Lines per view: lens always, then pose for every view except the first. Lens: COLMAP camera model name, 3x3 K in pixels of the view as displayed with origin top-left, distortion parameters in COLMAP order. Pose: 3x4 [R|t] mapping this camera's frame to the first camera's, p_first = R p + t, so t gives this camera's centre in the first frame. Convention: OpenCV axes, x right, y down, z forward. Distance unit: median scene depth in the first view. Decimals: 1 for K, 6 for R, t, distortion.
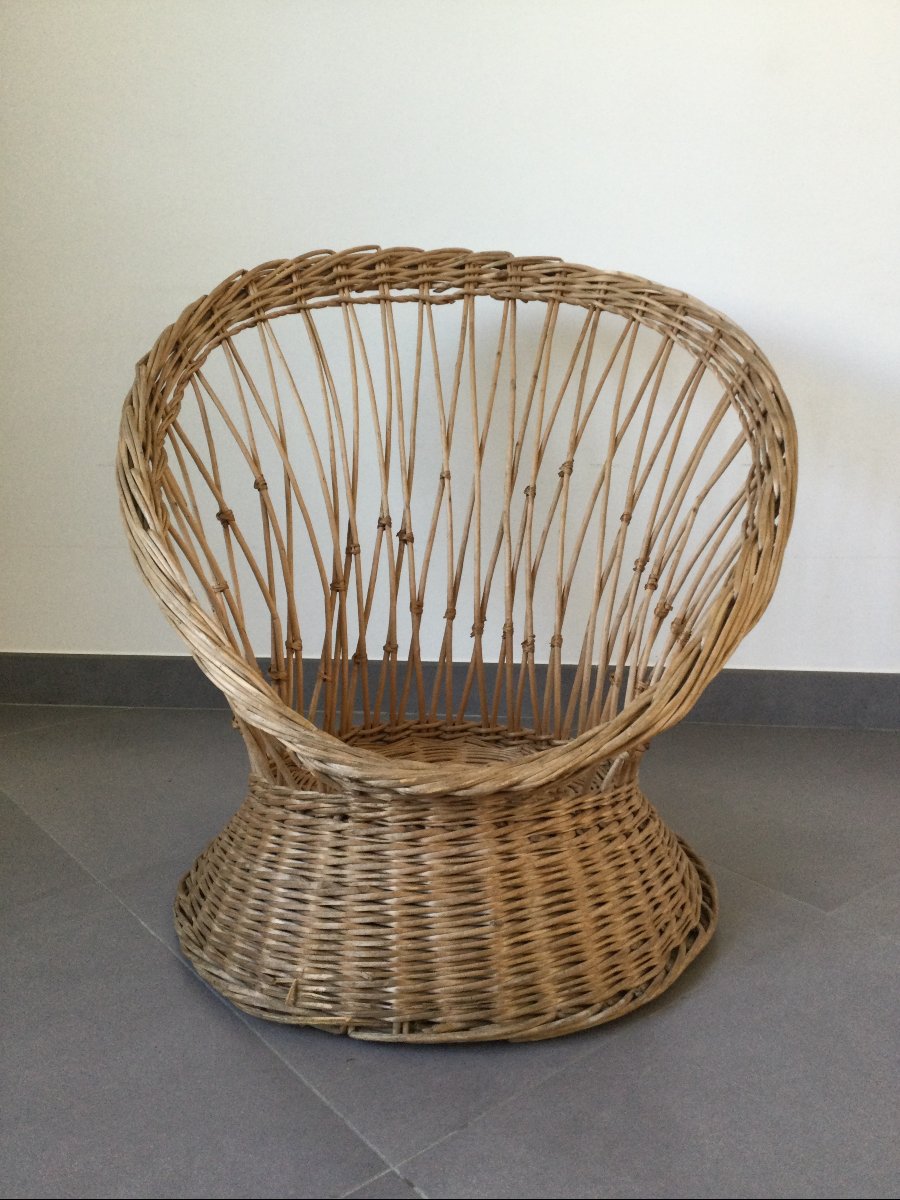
lens RADIAL K [[1066.3, 0, 459.5], [0, 1066.3, 604.1], [0, 0, 1]] dist [0.097790, -0.071113]
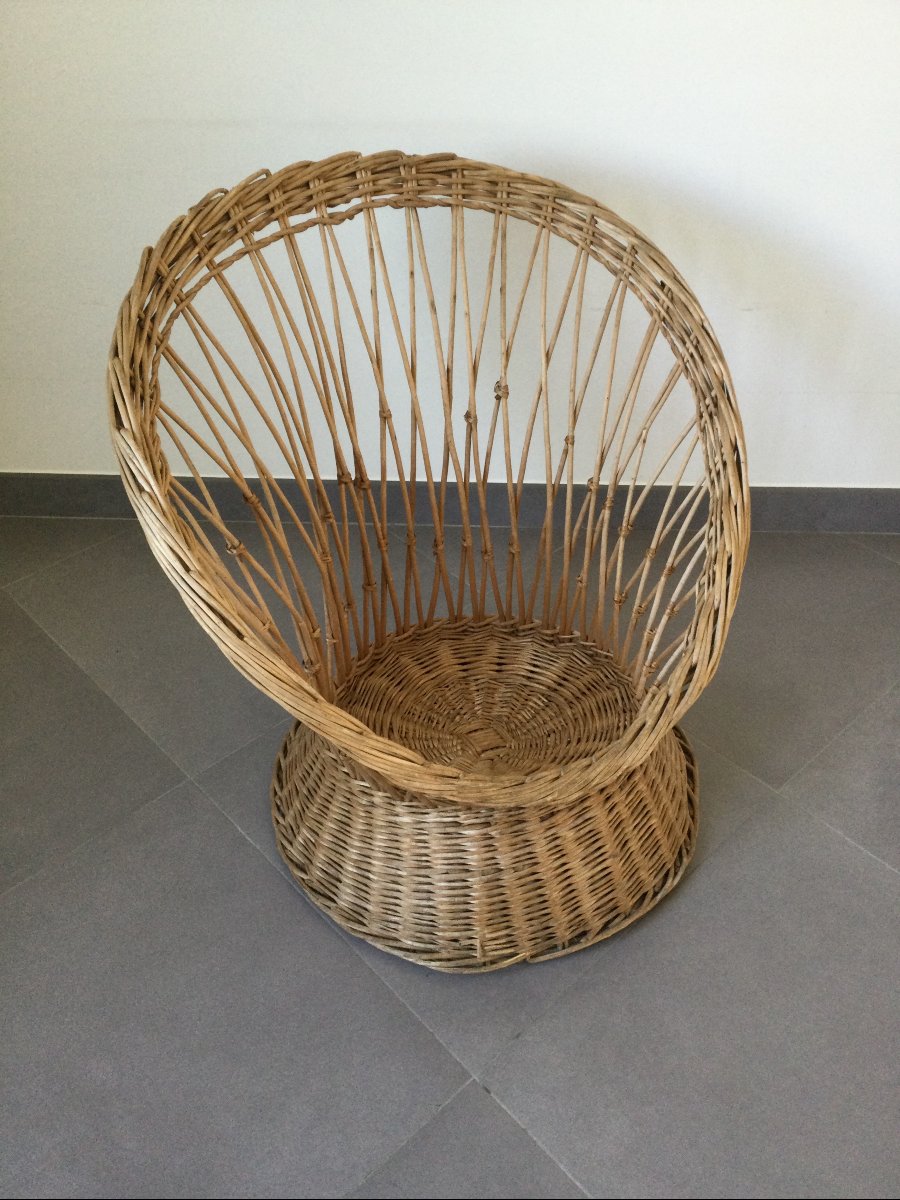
lens RADIAL K [[1066.3, 0, 456.5], [0, 1066.3, 600.7], [0, 0, 1]] dist [0.097790, -0.071113]
pose [[0.896844, -0.288498, 0.335320, -0.348825], [0.104339, 0.874627, 0.473435, -0.445140], [-0.429866, -0.389611, 0.814506, 0.079943]]
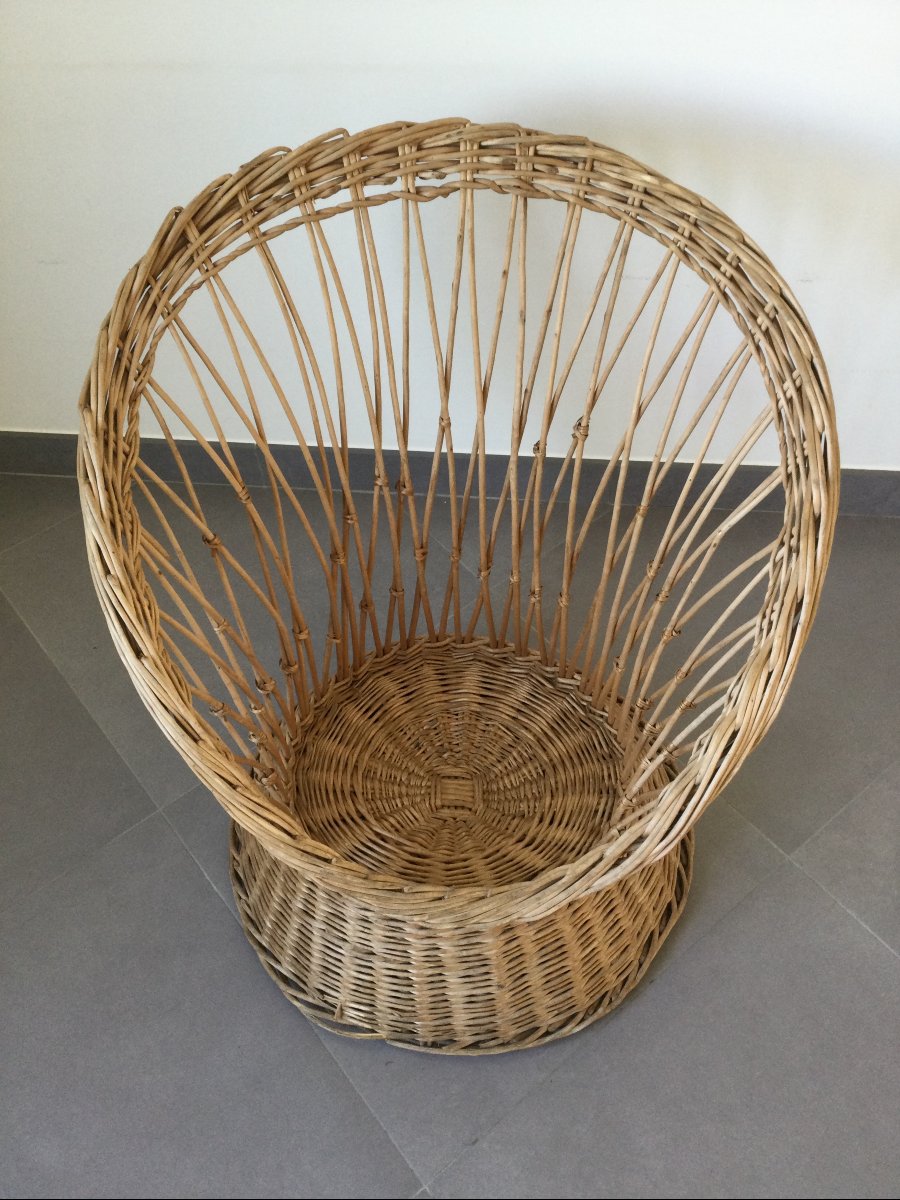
lens RADIAL K [[1066.3, 0, 459.1], [0, 1066.3, 603.0], [0, 0, 1]] dist [0.097790, -0.071113]
pose [[0.999434, -0.018028, -0.028412, 0.021316], [0.031653, 0.790169, 0.612071, -0.554379], [0.011416, -0.612624, 0.790292, 0.208590]]
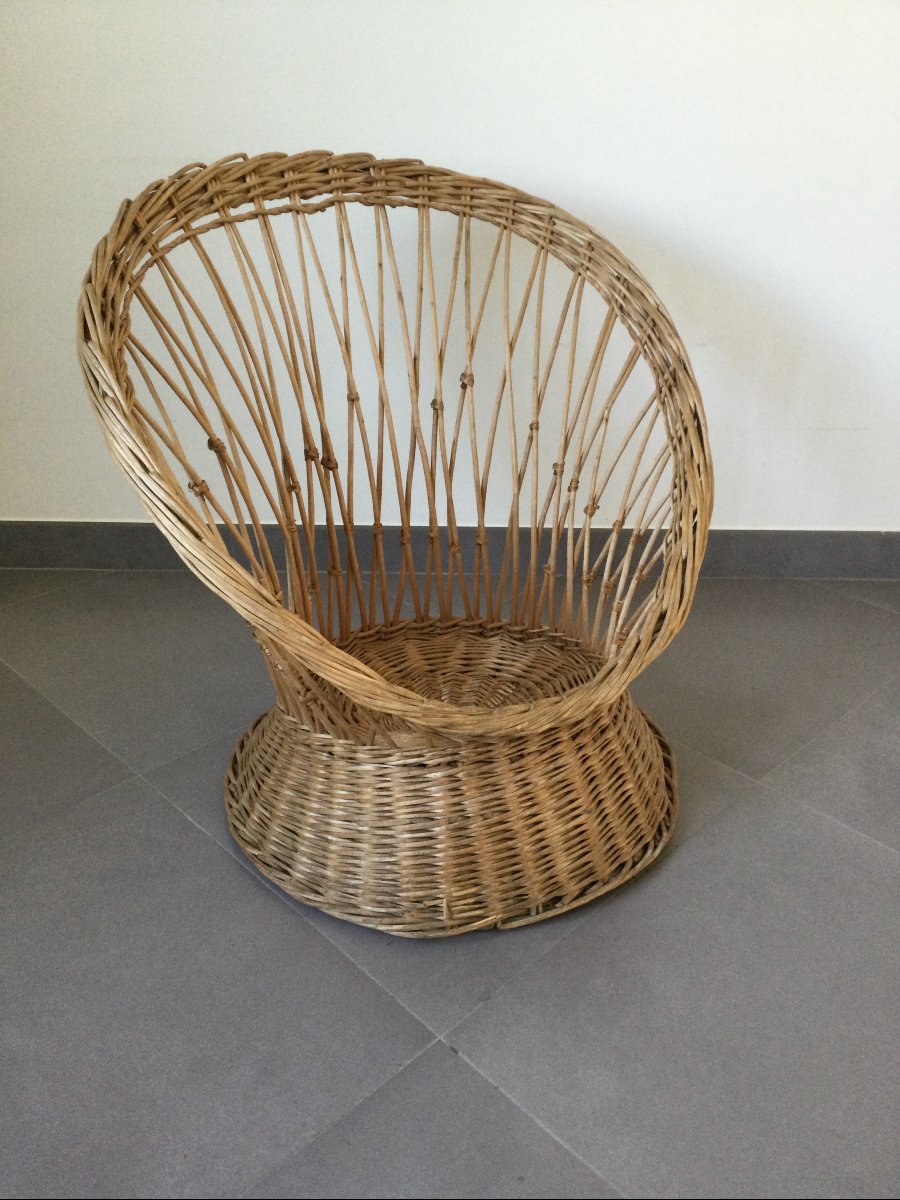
lens RADIAL K [[1066.3, 0, 453.7], [0, 1066.3, 599.7], [0, 0, 1]] dist [0.097790, -0.071113]
pose [[0.888232, -0.208999, 0.409102, -0.397173], [0.097985, 0.956218, 0.275763, -0.211956], [-0.448825, -0.204855, 0.869822, 0.018471]]
